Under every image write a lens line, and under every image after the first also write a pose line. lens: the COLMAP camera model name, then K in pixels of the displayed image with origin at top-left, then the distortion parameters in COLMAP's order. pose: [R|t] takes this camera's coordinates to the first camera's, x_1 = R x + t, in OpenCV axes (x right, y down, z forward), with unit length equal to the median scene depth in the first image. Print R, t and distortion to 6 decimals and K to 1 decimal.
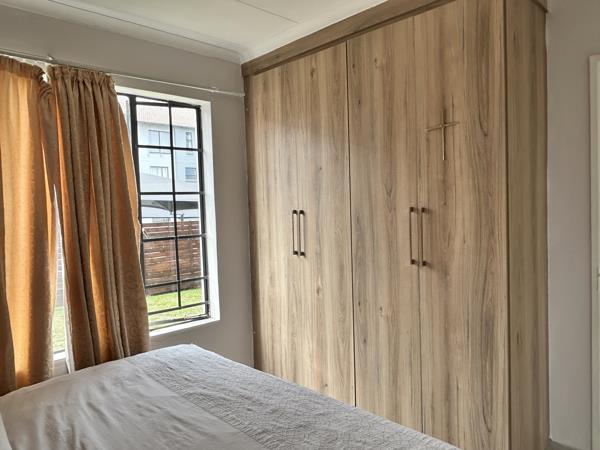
lens RADIAL K [[436.0, 0, 300.8], [0, 436.0, 223.7], [0, 0, 1]] dist [0.000785, 0.000510]
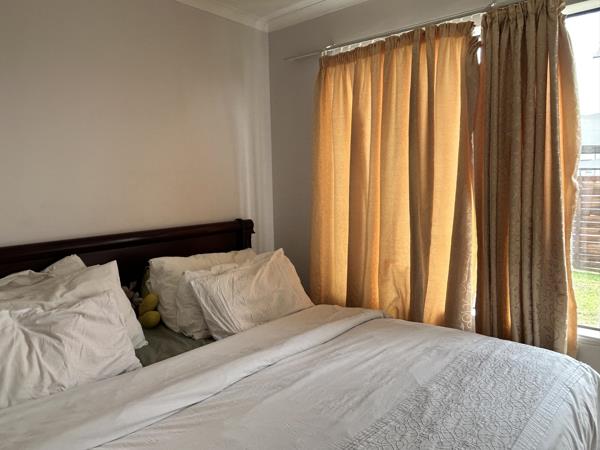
lens RADIAL K [[436.0, 0, 300.8], [0, 436.0, 223.7], [0, 0, 1]] dist [0.000785, 0.000510]
pose [[0.097261, 0.133832, -0.986220, 0.459653], [-0.038190, 0.990690, 0.130672, -0.022864], [0.994526, 0.024955, 0.101466, 0.609718]]
